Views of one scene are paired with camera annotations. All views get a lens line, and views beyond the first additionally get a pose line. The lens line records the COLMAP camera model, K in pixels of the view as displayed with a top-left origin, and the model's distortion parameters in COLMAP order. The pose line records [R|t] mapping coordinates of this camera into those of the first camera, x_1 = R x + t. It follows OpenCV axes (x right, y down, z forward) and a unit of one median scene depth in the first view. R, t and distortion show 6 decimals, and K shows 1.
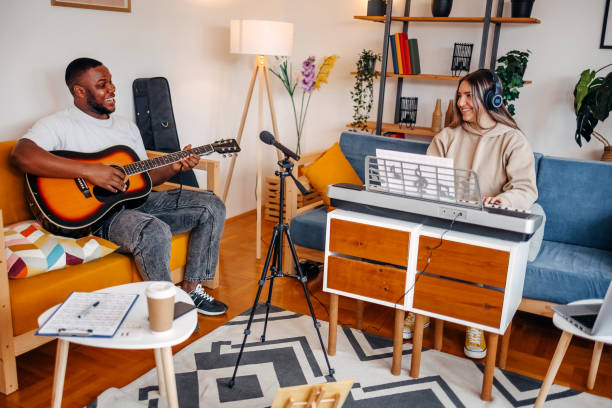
lens RADIAL K [[629.1, 0, 298.3], [0, 629.1, 204.0], [0, 0, 1]] dist [0.041545, -0.004705]
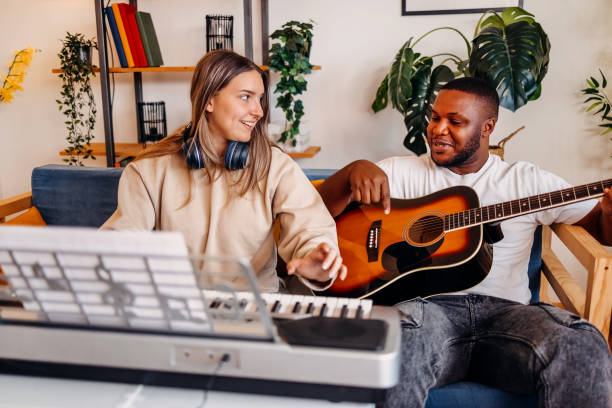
lens RADIAL K [[629.1, 0, 298.3], [0, 629.1, 204.0], [0, 0, 1]] dist [0.041545, -0.004705]
pose [[0.943574, -0.125661, 0.306393, 0.117942], [0.132894, 0.991126, -0.002773, -0.046476], [-0.303326, 0.043334, 0.951901, 0.370326]]
